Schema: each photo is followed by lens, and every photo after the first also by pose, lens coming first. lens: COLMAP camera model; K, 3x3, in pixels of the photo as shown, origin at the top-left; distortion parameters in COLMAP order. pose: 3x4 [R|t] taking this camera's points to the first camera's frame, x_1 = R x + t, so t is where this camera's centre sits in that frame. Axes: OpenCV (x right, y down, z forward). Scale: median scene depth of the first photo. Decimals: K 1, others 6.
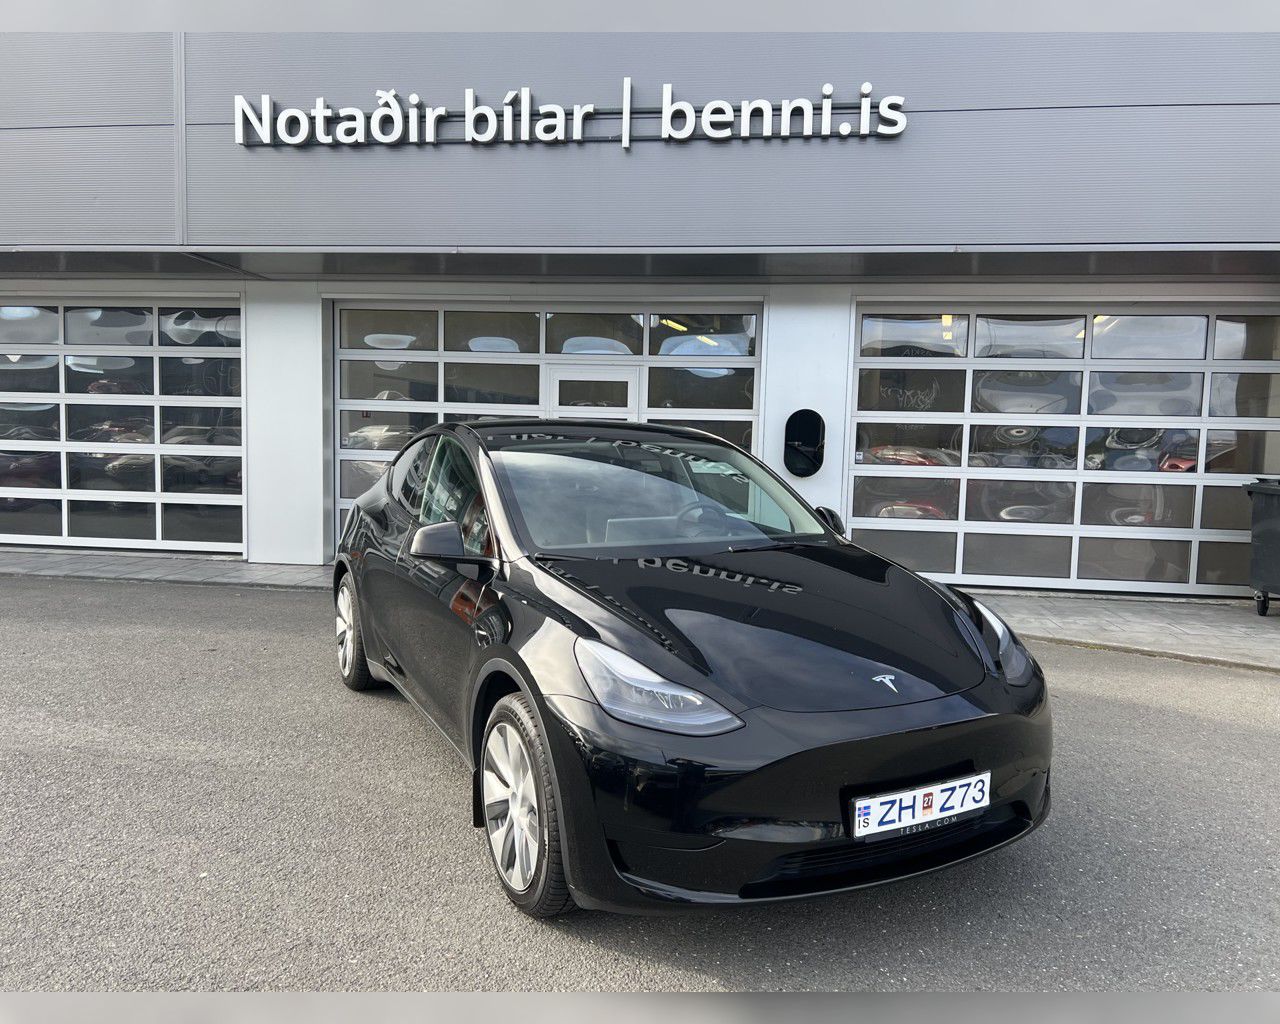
lens RADIAL K [[958.7, 0, 640.0], [0, 958.7, 512.0], [0, 0, 1]] dist [0.058644, -0.075660]
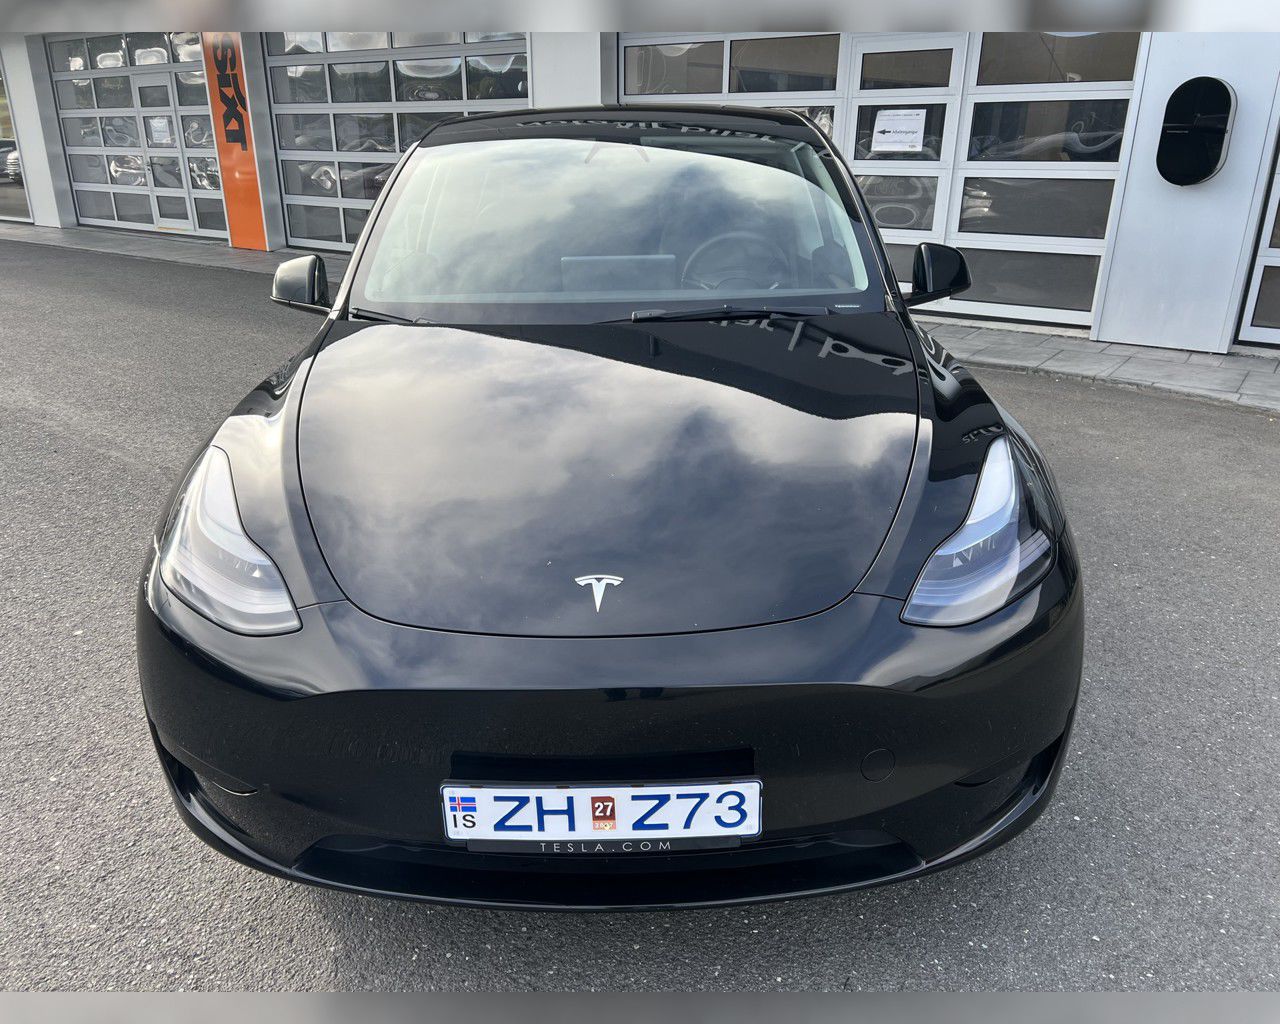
lens RADIAL K [[958.7, 0, 640.0], [0, 958.7, 512.0], [0, 0, 1]] dist [0.058644, -0.075660]
pose [[0.884869, 0.145910, -0.442400, 0.539554], [-0.013351, 0.957234, 0.289006, -0.026703], [0.465649, -0.249826, 0.848975, 0.580969]]
